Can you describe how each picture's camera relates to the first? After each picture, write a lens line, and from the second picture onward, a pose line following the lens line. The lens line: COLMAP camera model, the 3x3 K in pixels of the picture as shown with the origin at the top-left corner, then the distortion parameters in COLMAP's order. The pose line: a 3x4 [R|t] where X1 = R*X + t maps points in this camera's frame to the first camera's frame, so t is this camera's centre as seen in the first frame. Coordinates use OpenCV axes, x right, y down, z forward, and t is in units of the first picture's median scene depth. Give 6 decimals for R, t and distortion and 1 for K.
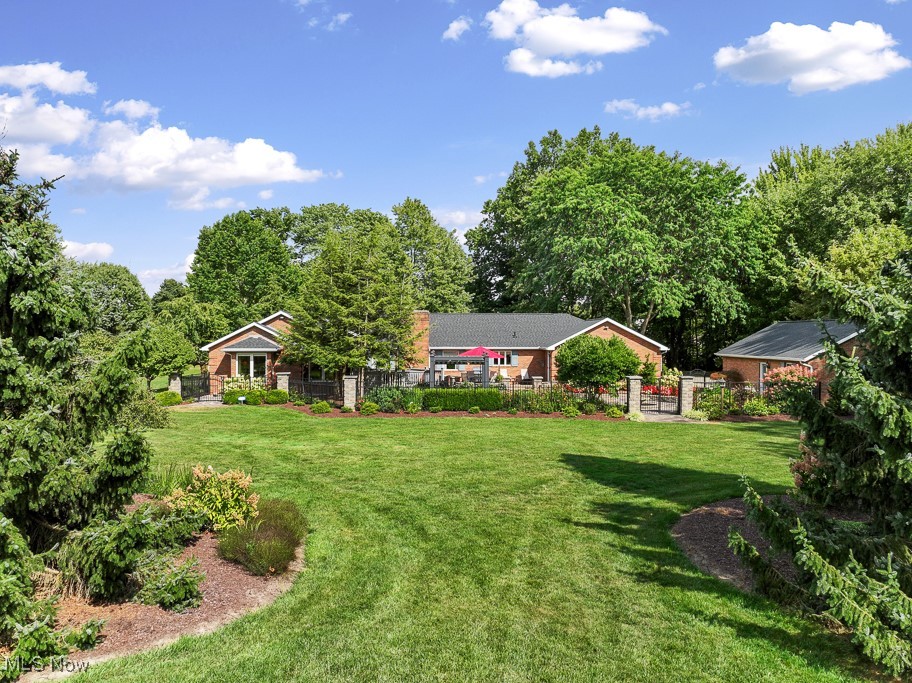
lens RADIAL K [[640.9, 0, 452.1], [0, 640.9, 336.2], [0, 0, 1]] dist [0.009139, 0.004702]
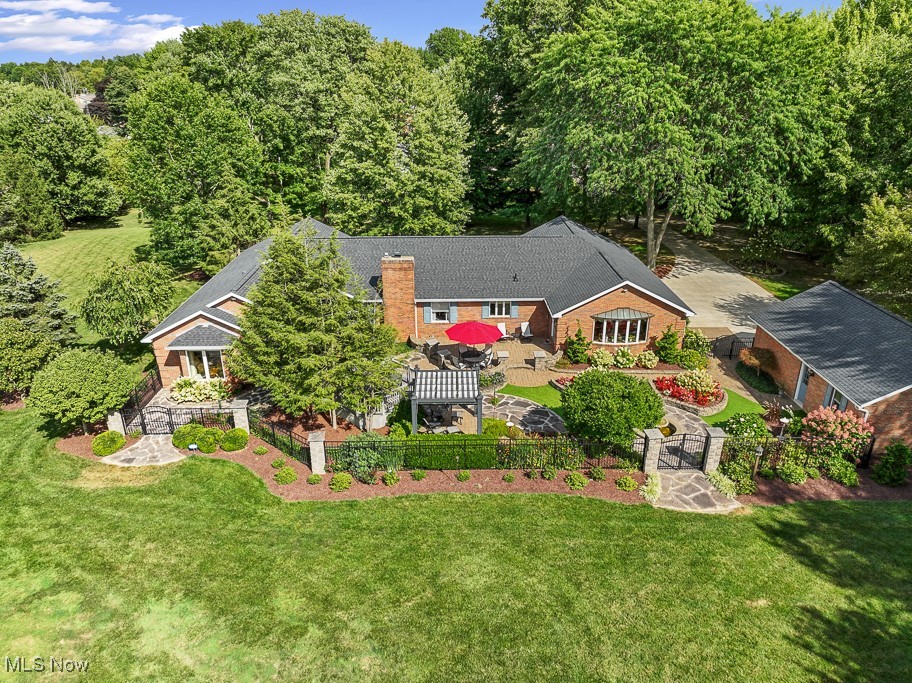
lens RADIAL K [[640.9, 0, 453.5], [0, 640.9, 343.5], [0, 0, 1]] dist [0.009139, 0.004702]
pose [[0.999979, -0.006202, 0.001714, 0.011970], [0.005063, 0.922880, 0.385053, -0.223876], [-0.003970, -0.385037, 0.922893, 0.163248]]
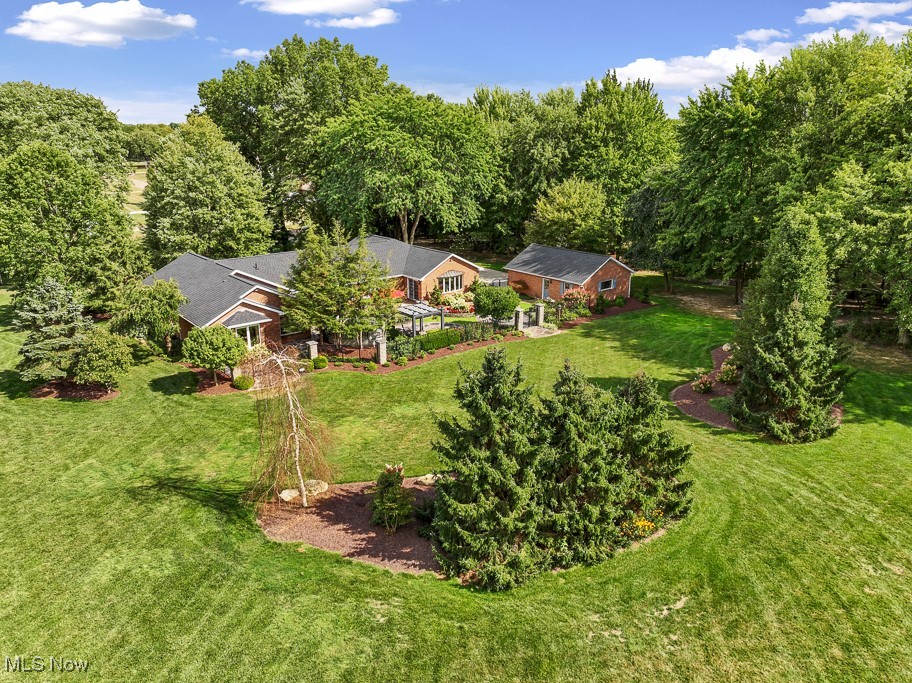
lens RADIAL K [[640.9, 0, 456.8], [0, 640.9, 337.4], [0, 0, 1]] dist [0.009139, 0.004702]
pose [[0.781406, -0.191216, 0.594005, -0.539935], [0.007926, 0.954860, 0.296951, -0.229948], [-0.623973, -0.227331, 0.747649, -0.123704]]
